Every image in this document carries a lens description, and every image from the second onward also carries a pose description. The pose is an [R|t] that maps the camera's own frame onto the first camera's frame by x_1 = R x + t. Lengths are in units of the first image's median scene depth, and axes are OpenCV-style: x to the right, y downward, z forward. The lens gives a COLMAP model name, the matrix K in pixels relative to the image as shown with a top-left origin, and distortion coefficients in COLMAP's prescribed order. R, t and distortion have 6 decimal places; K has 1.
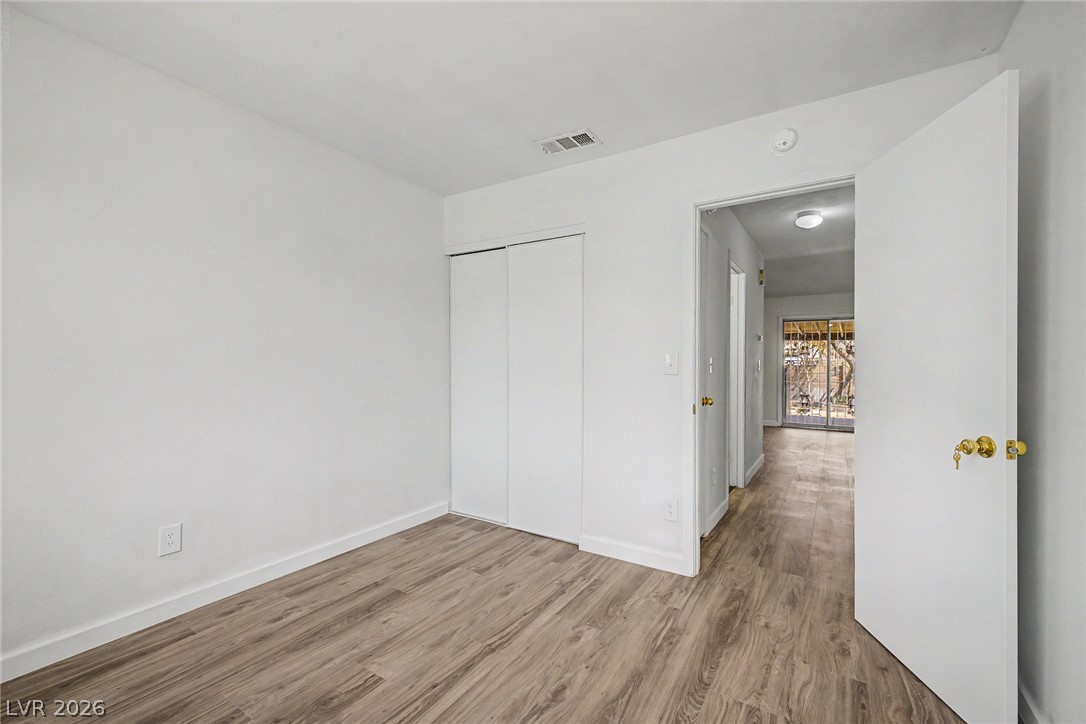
lens RADIAL K [[460.5, 0, 548.5], [0, 460.5, 363.4], [0, 0, 1]] dist [0.005145, 0.000147]
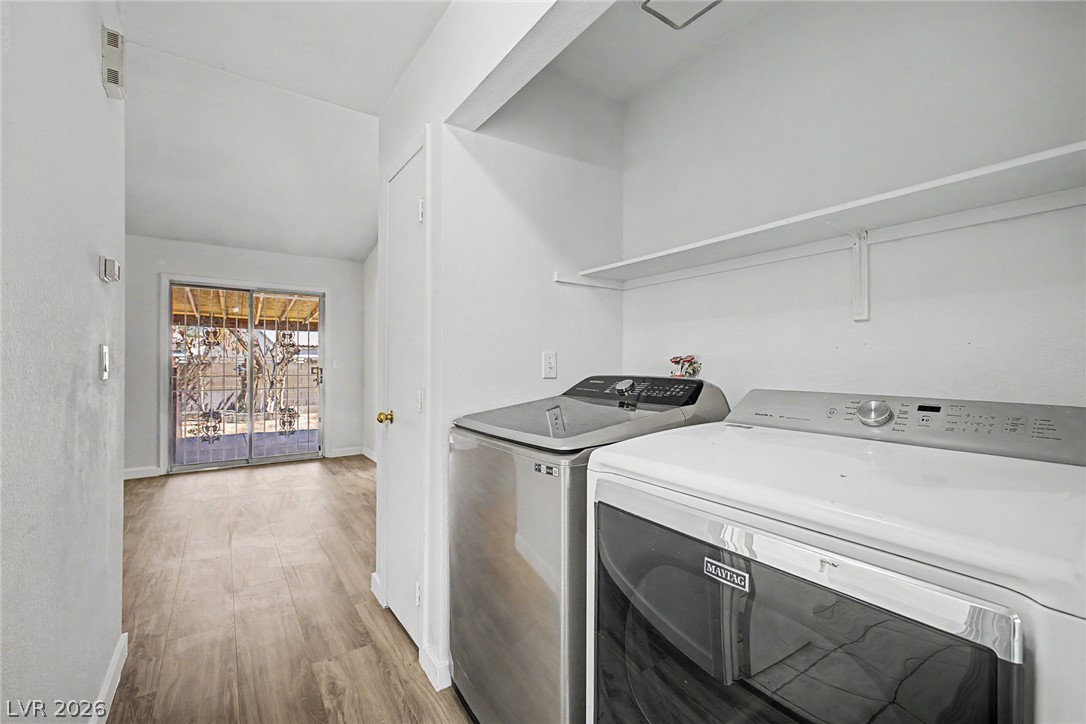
lens RADIAL K [[460.5, 0, 554.1], [0, 460.5, 360.6], [0, 0, 1]] dist [0.005145, 0.000147]
pose [[0.384684, 0.007041, 0.923021, 0.143509], [-0.004317, 0.999974, -0.005829, -0.000280], [-0.923038, -0.001742, 0.384704, 0.302072]]
